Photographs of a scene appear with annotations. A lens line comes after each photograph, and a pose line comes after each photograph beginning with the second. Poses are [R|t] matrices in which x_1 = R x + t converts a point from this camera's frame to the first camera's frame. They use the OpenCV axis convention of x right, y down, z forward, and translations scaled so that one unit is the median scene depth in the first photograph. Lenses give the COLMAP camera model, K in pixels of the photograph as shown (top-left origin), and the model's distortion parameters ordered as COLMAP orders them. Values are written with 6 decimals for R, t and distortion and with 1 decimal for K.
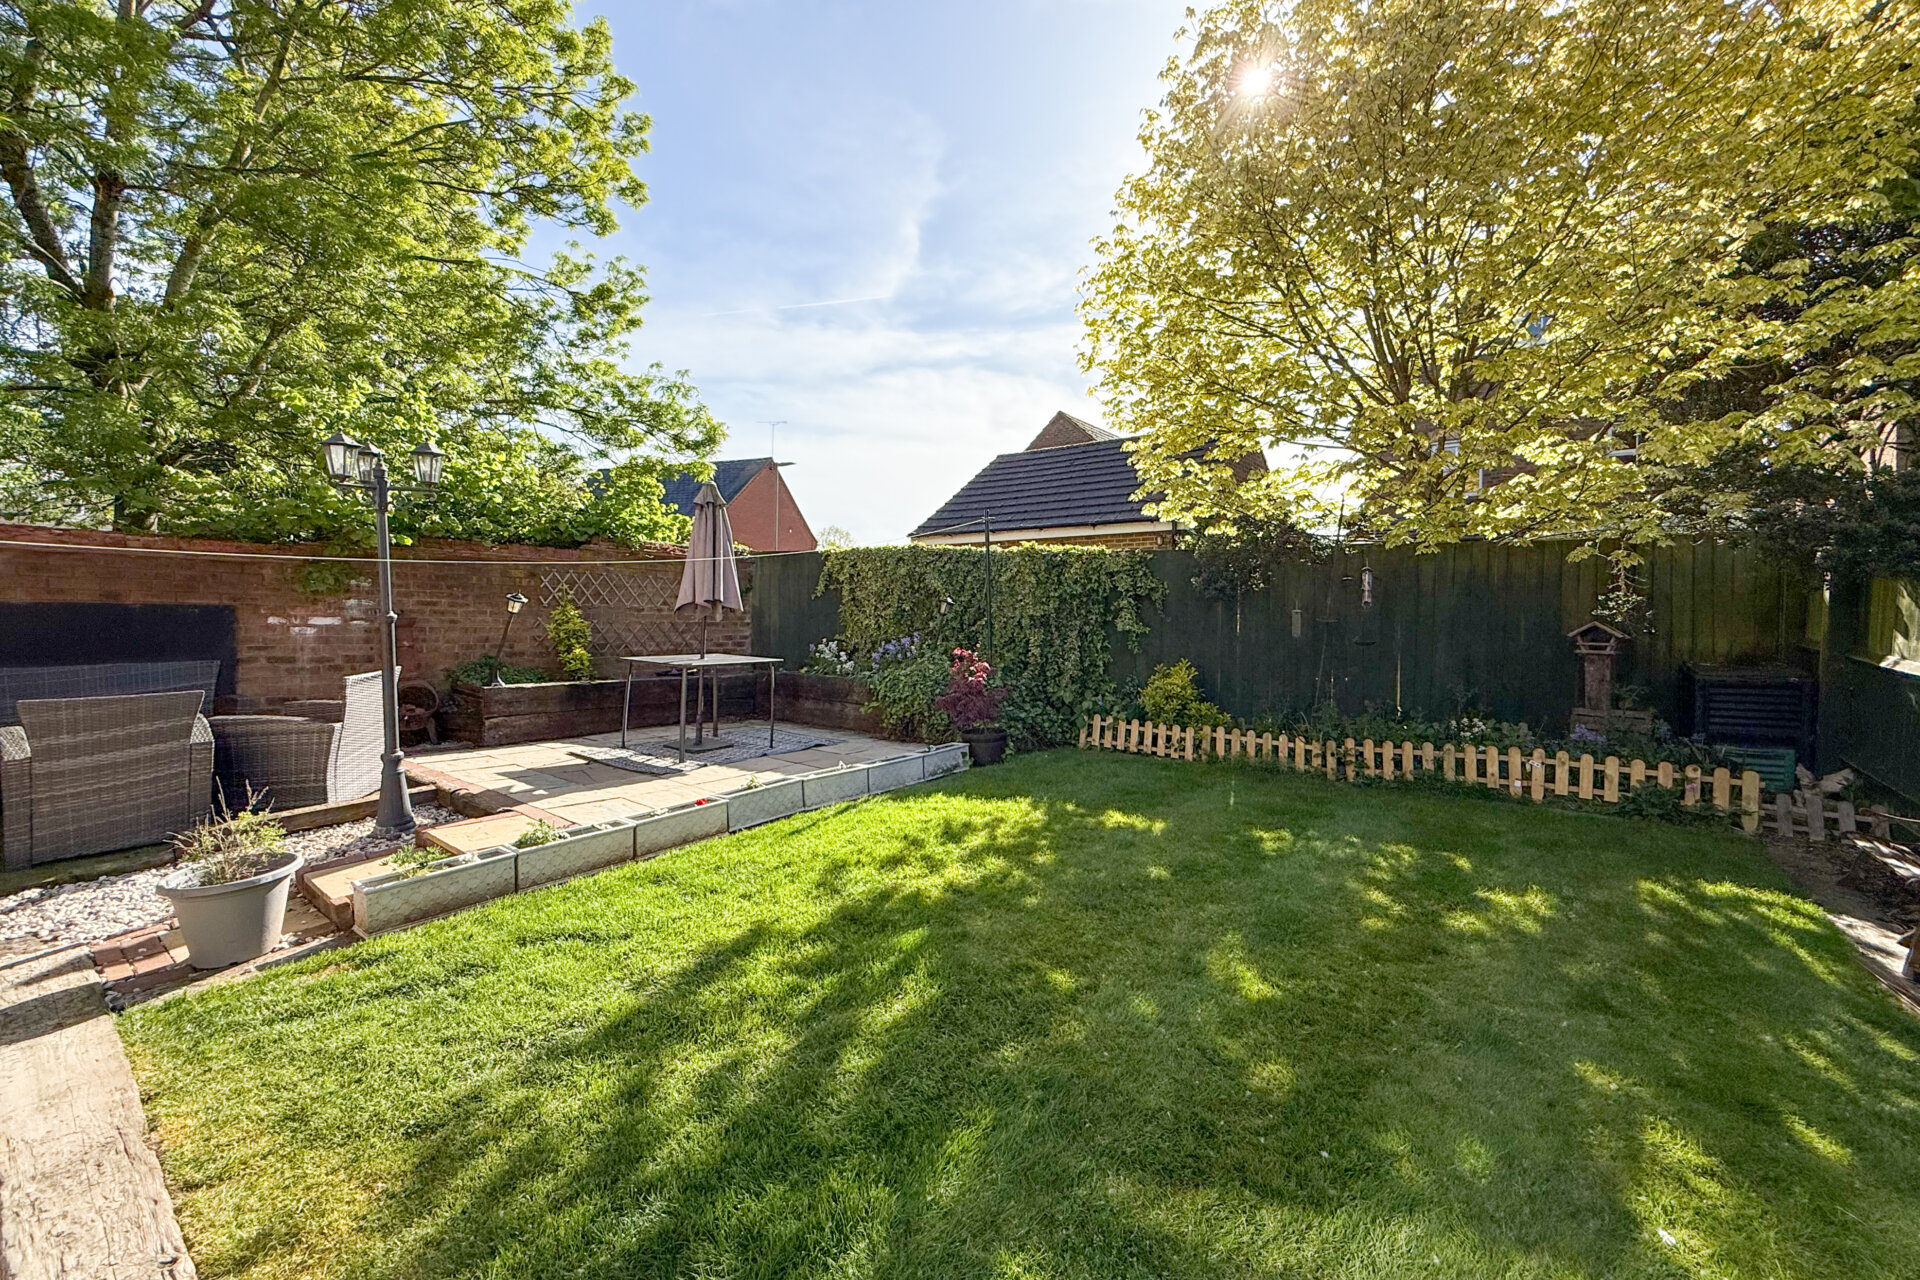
lens RADIAL K [[789.6, 0, 962.6], [0, 789.6, 630.5], [0, 0, 1]] dist [-0.002305, 0.000745]
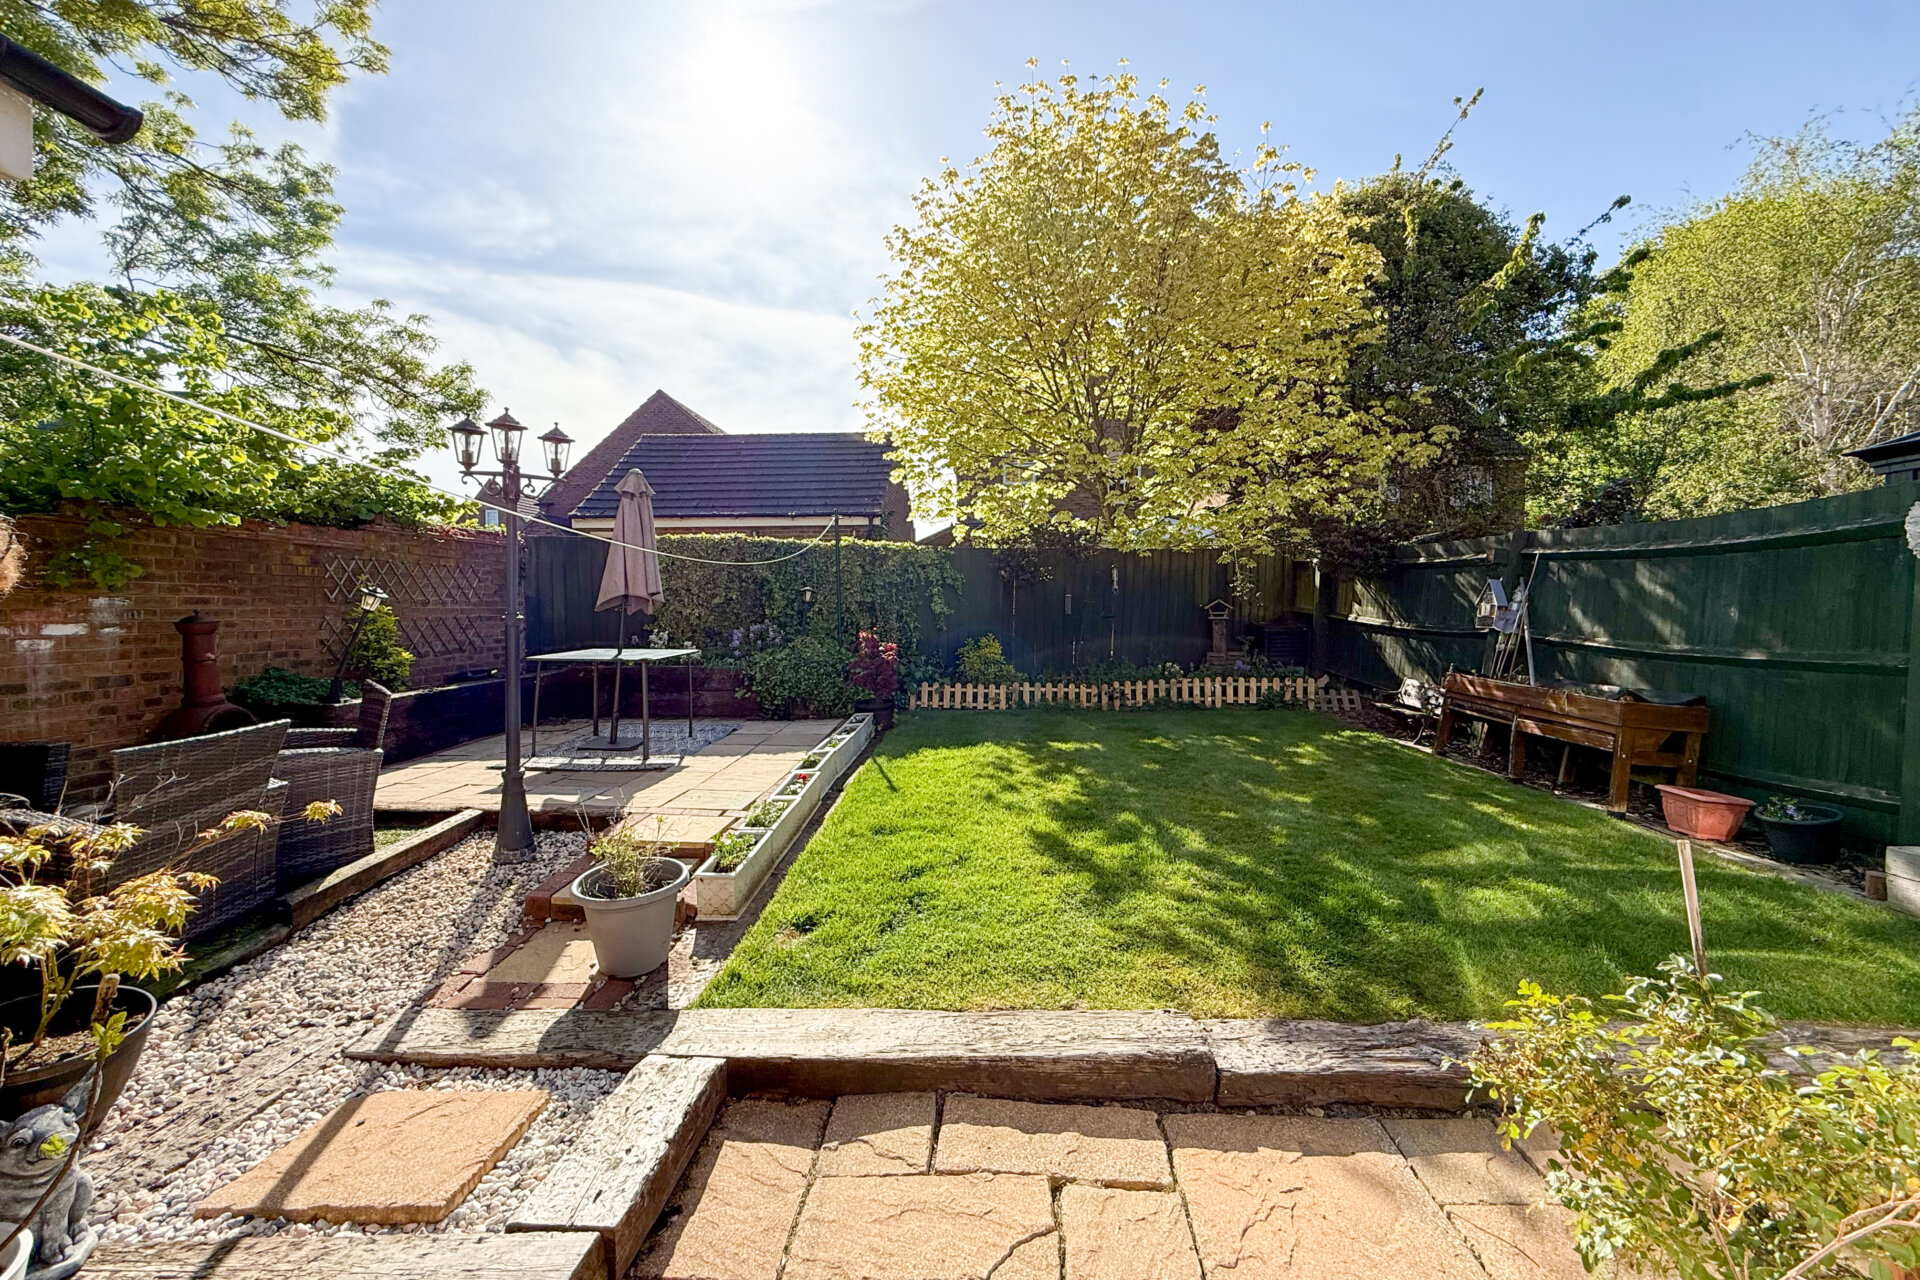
lens RADIAL K [[789.6, 0, 944.2], [0, 789.6, 643.7], [0, 0, 1]] dist [-0.002305, 0.000745]
pose [[0.811844, -0.049663, 0.581758, -0.608605], [0.026504, 0.998483, 0.048252, -0.013099], [-0.583272, -0.023754, 0.811930, -0.010489]]
